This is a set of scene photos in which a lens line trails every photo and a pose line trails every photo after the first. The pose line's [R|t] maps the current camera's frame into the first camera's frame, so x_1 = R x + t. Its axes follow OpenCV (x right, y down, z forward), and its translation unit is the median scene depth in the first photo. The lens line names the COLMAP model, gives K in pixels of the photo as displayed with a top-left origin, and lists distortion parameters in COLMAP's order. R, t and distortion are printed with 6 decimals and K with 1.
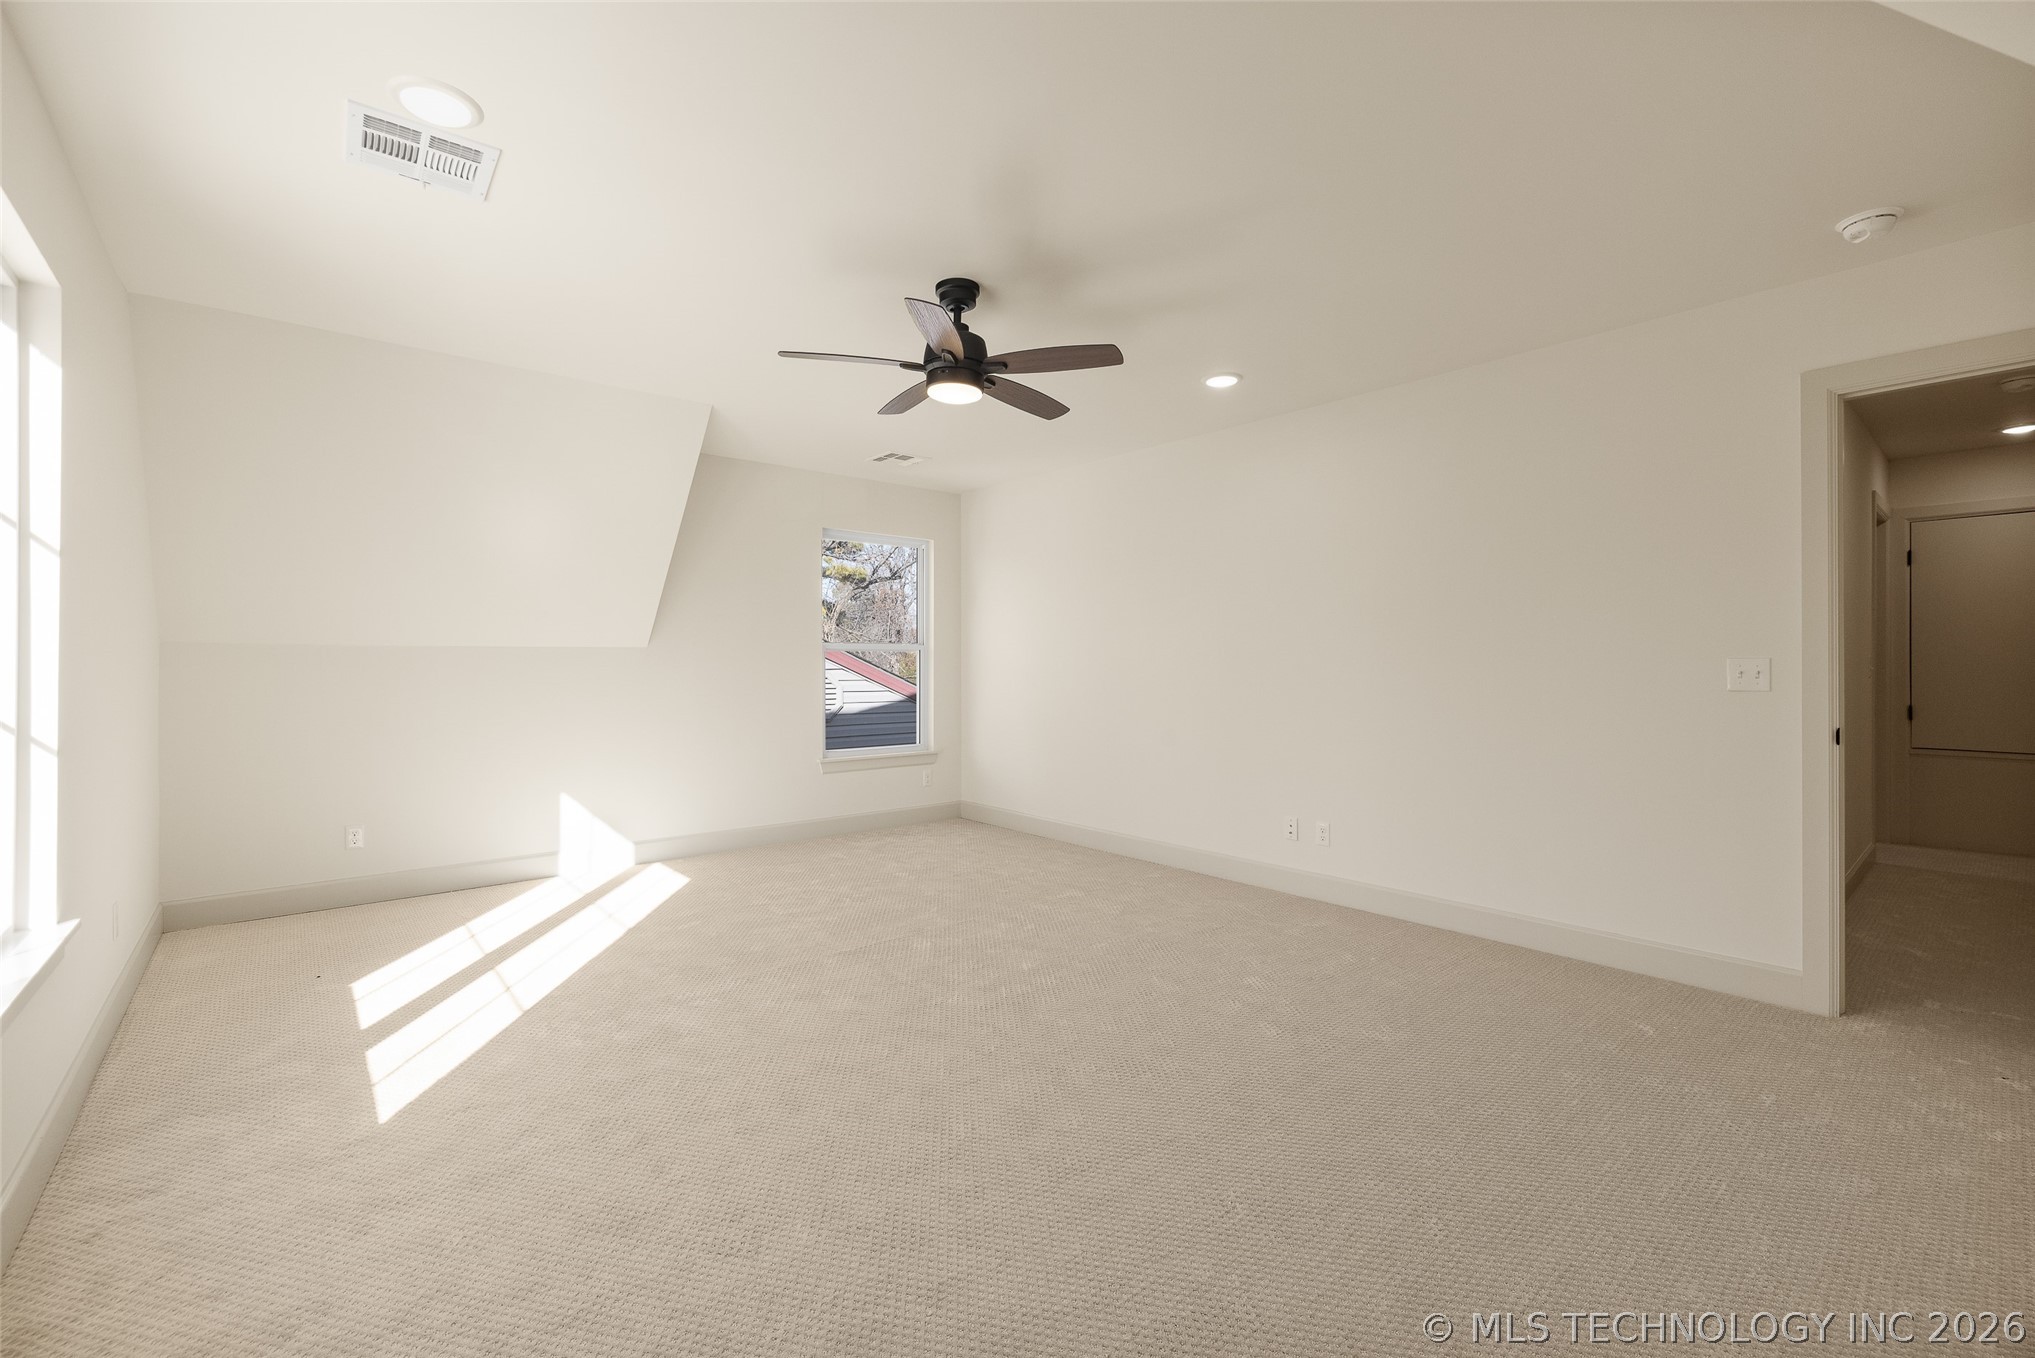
lens RADIAL K [[854.2, 0, 1018.2], [0, 854.2, 666.3], [0, 0, 1]] dist [-0.001587, -0.000090]
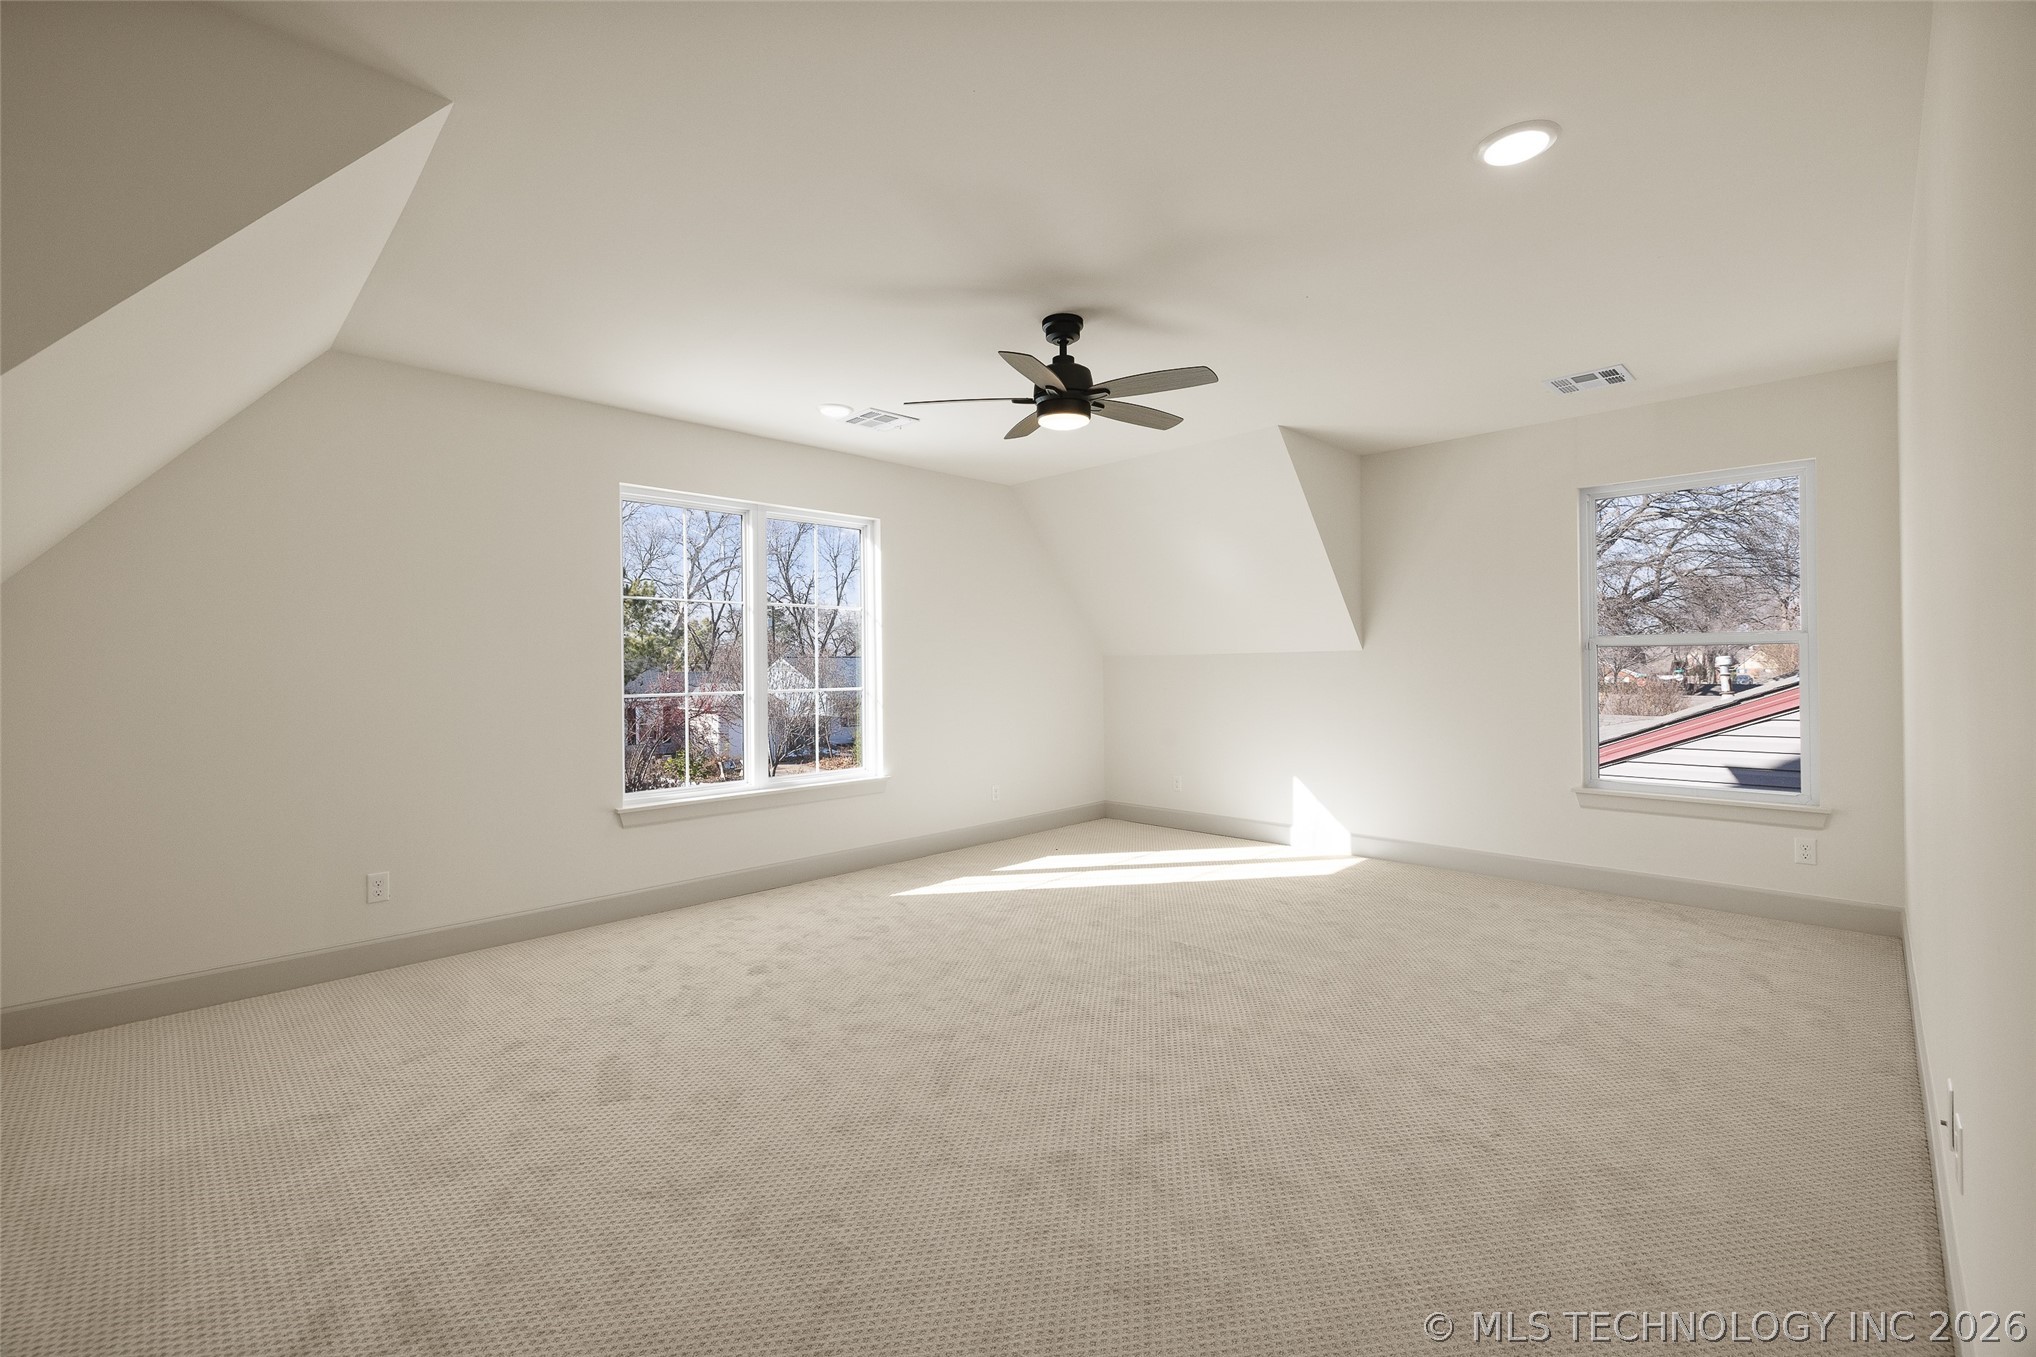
lens RADIAL K [[862.7, 0, 1018.9], [0, 862.7, 666.3], [0, 0, 1]] dist [-0.000446, -0.000420]
pose [[0.083655, 0.001350, -0.996494, 0.990378], [0.006264, 0.999979, 0.001881, -0.012800], [0.996475, -0.006399, 0.083644, 0.837749]]
